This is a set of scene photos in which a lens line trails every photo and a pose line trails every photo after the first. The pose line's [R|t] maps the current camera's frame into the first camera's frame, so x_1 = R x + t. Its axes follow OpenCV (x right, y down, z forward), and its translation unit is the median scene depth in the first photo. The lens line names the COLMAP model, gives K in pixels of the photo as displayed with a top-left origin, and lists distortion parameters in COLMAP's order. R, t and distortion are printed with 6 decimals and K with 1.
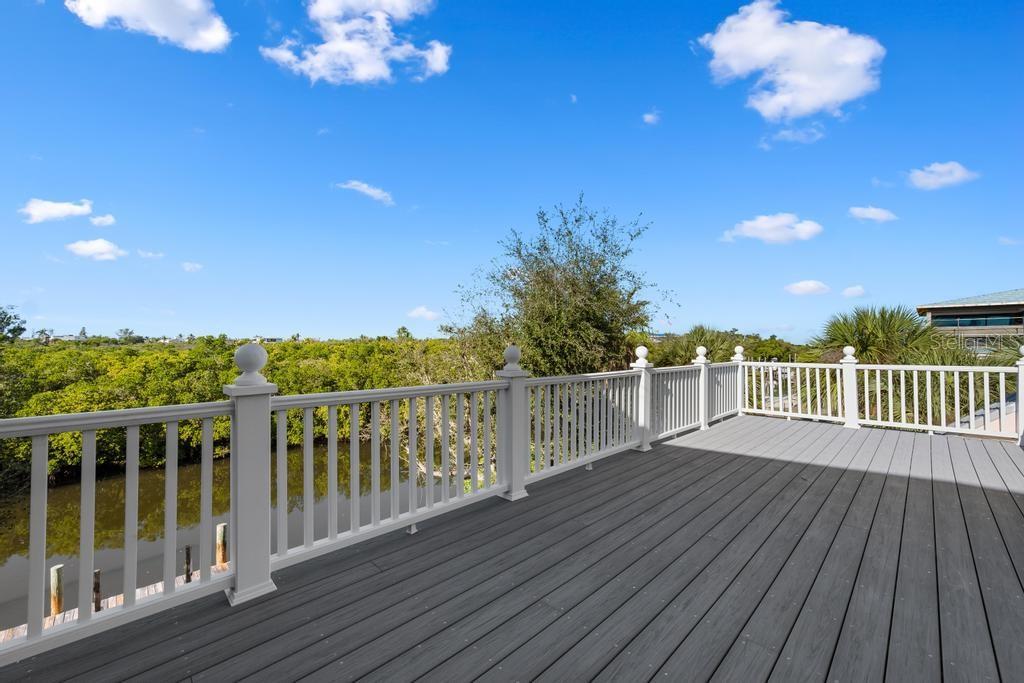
lens RADIAL K [[403.9, 0, 522.1], [0, 403.9, 346.0], [0, 0, 1]] dist [-0.001758, 0.000087]
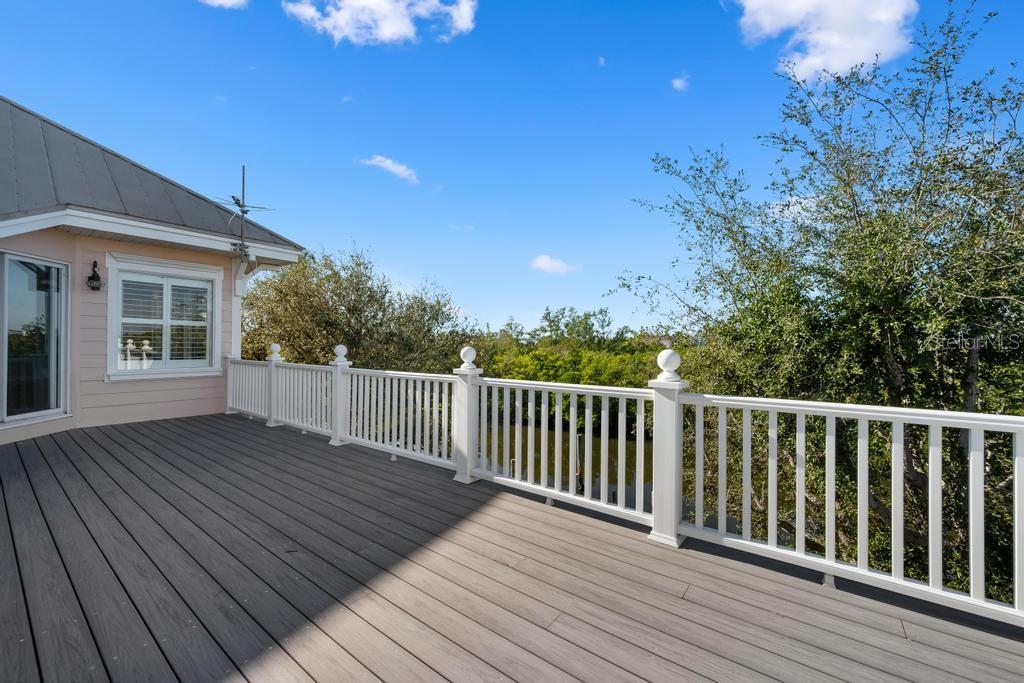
lens RADIAL K [[403.9, 0, 512.9], [0, 403.9, 344.4], [0, 0, 1]] dist [-0.001758, 0.000087]
pose [[0.143543, -0.003936, -0.989636, 1.391324], [-0.009998, 0.999935, -0.005427, -0.001436], [0.989594, 0.010674, 0.143495, 1.256428]]
